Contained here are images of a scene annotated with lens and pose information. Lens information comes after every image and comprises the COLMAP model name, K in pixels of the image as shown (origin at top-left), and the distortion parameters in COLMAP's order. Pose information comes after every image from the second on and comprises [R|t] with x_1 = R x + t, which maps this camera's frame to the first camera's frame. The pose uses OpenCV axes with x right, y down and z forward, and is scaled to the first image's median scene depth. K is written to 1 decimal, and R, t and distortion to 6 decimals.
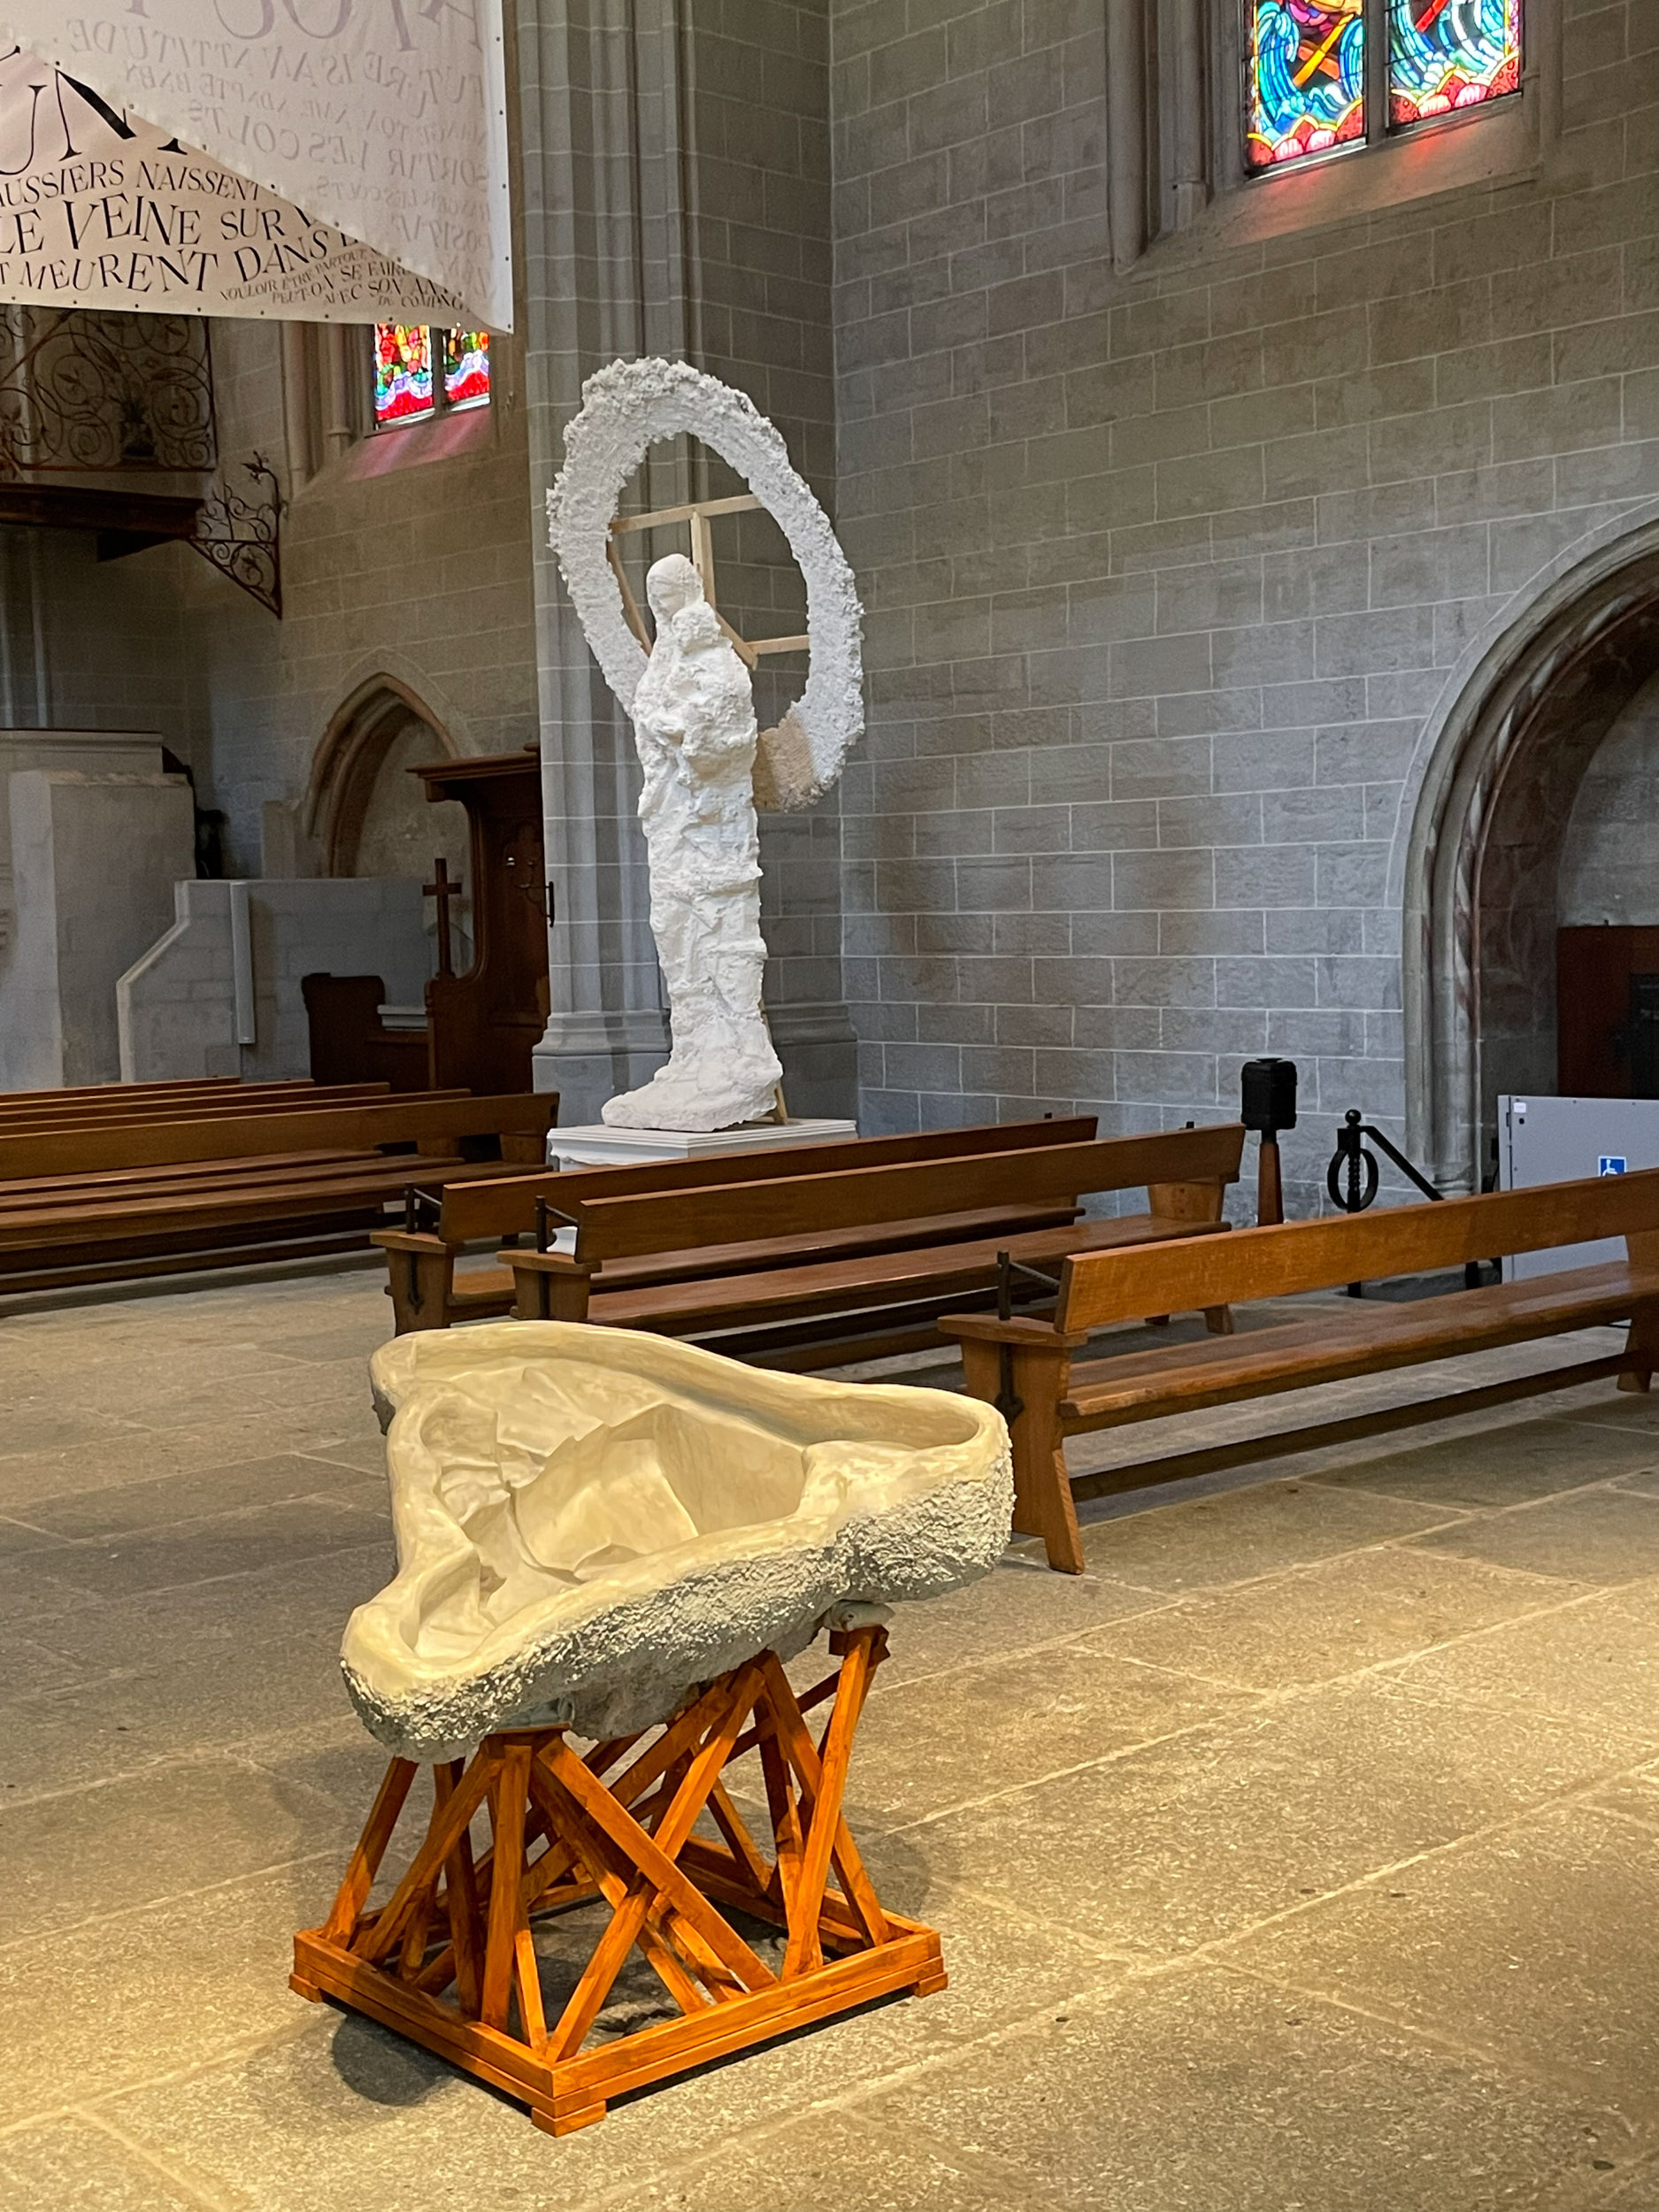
lens RADIAL K [[2752.3, 0, 833.1], [0, 2752.3, 1109.9], [0, 0, 1]] dist [0.030835, 0.000000]
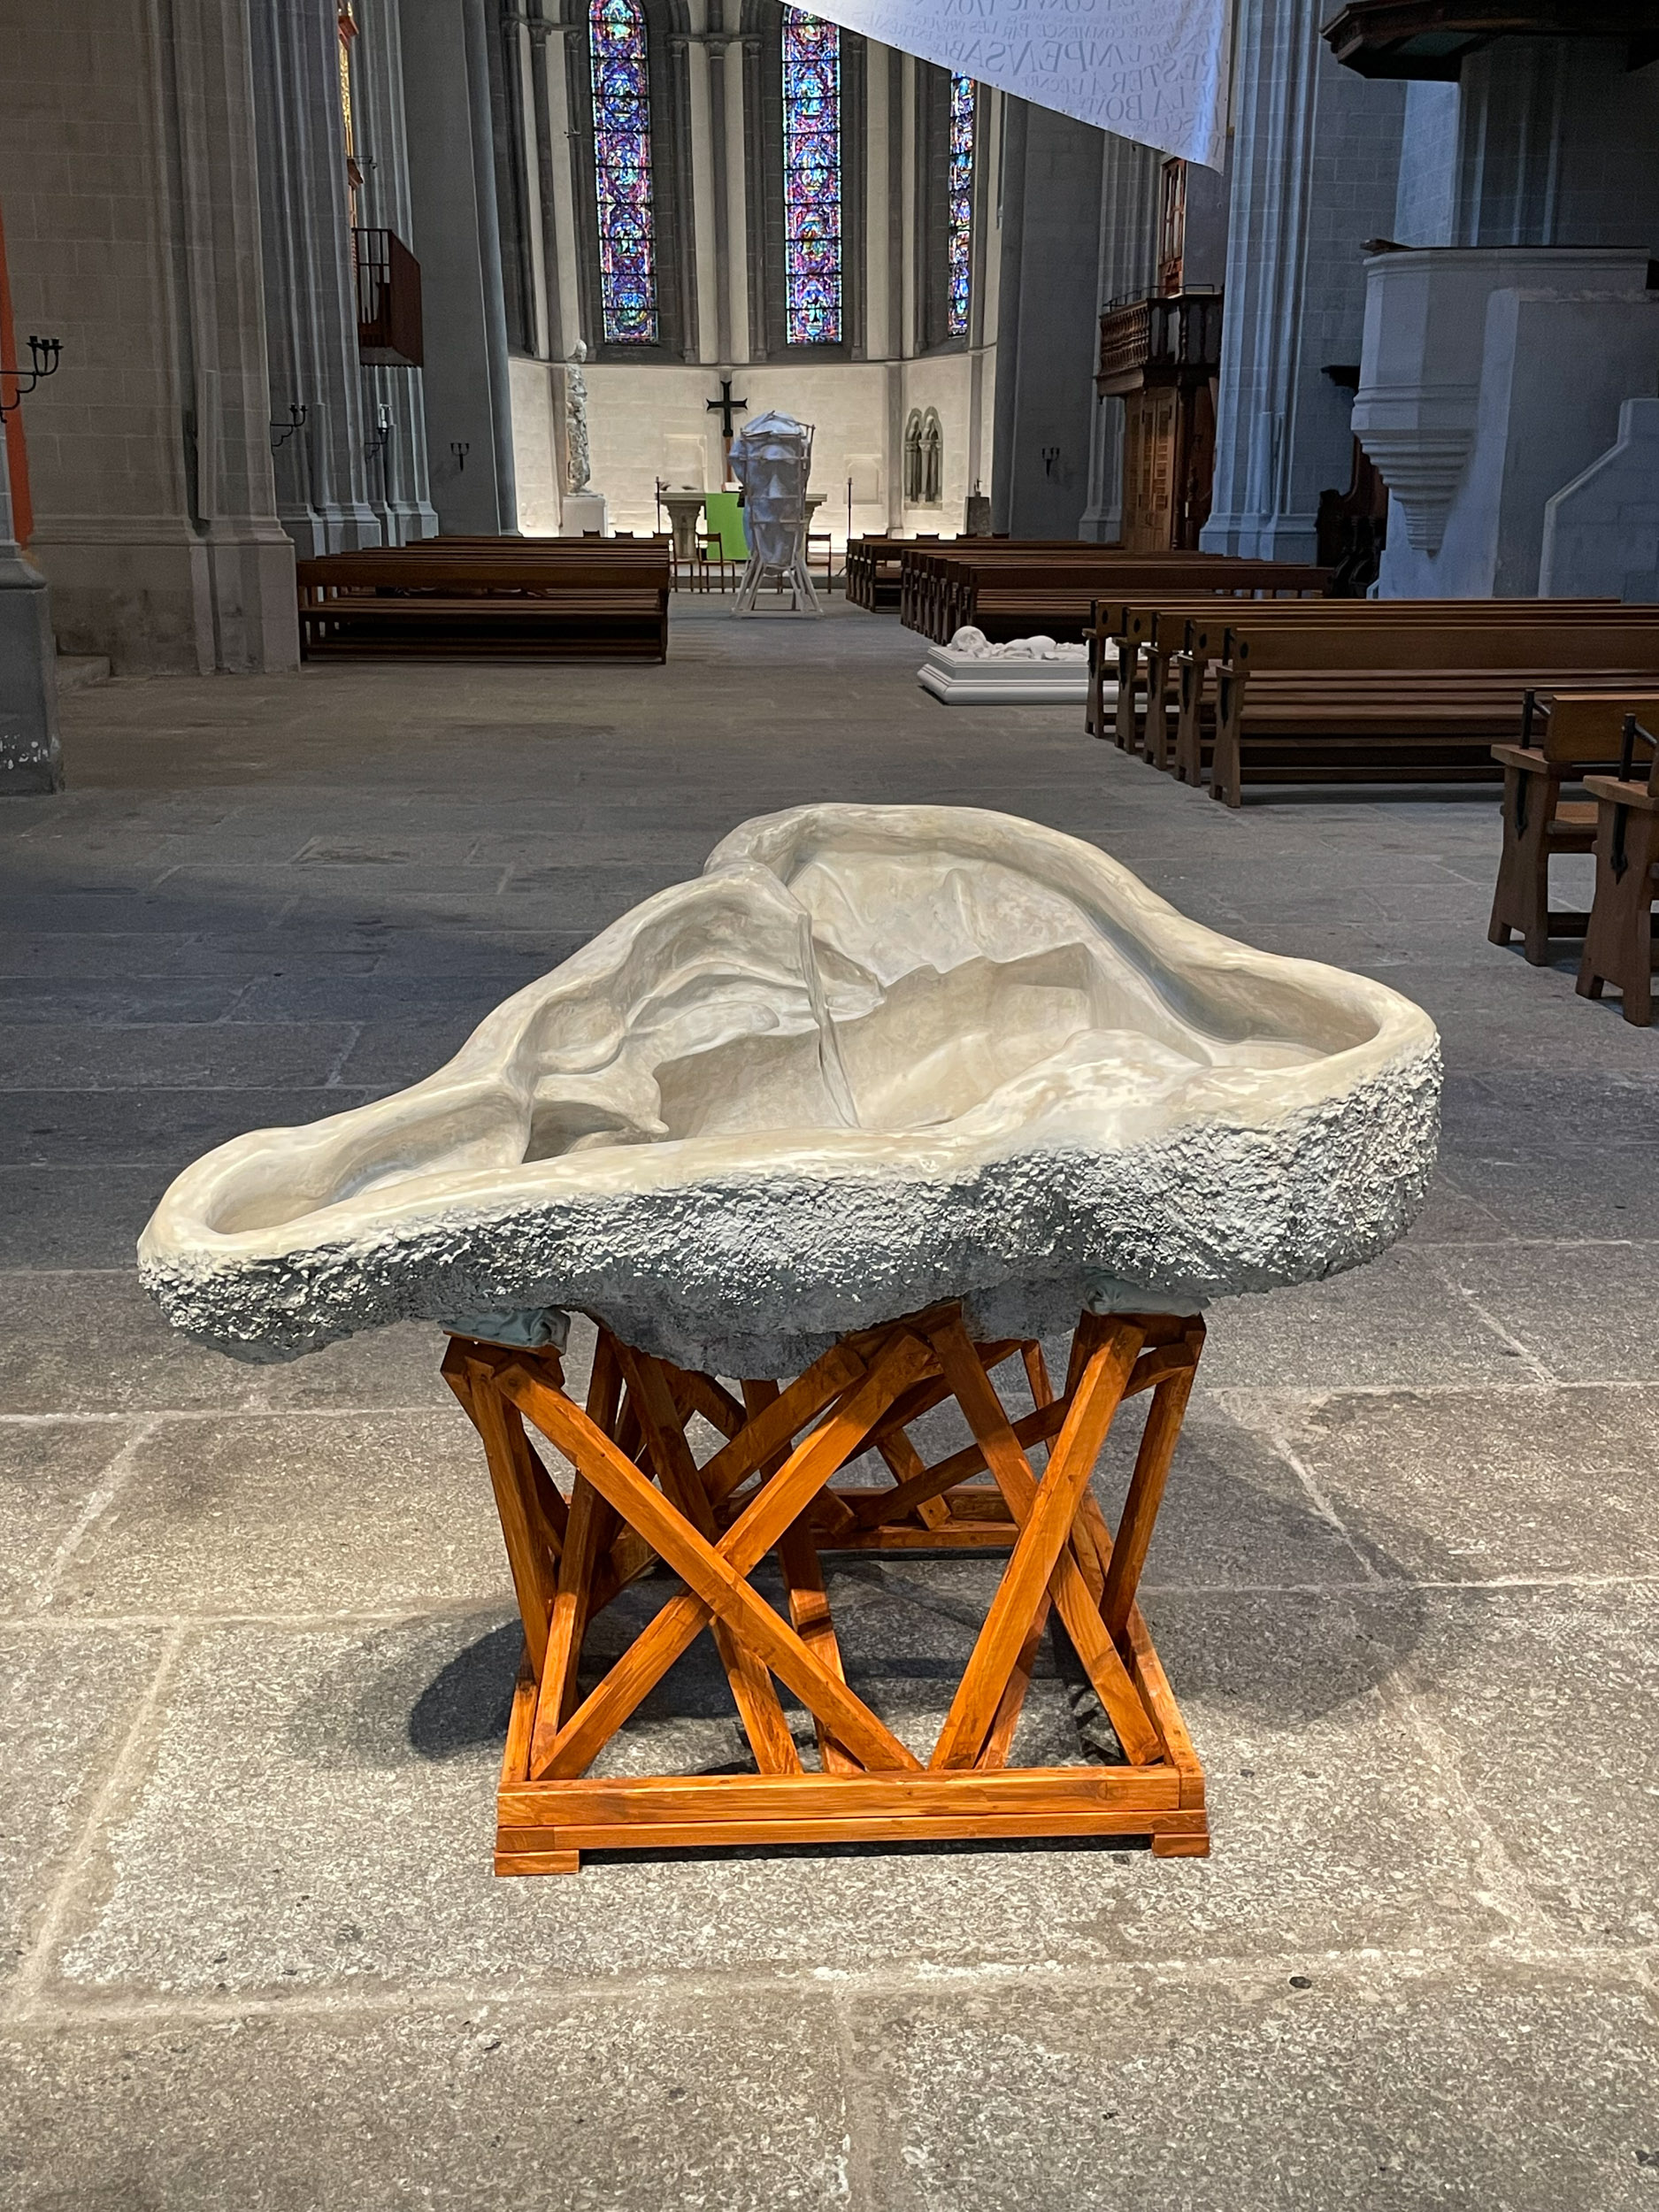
lens RADIAL K [[2310.1, 0, 819.2], [0, 2310.1, 1082.2], [0, 0, 1]] dist [0.036867, 0.000000]
pose [[0.795985, 0.185504, -0.576190, 0.265515], [-0.077392, 0.975260, 0.207071, 0.026090], [0.600348, -0.120233, 0.790649, 0.539293]]
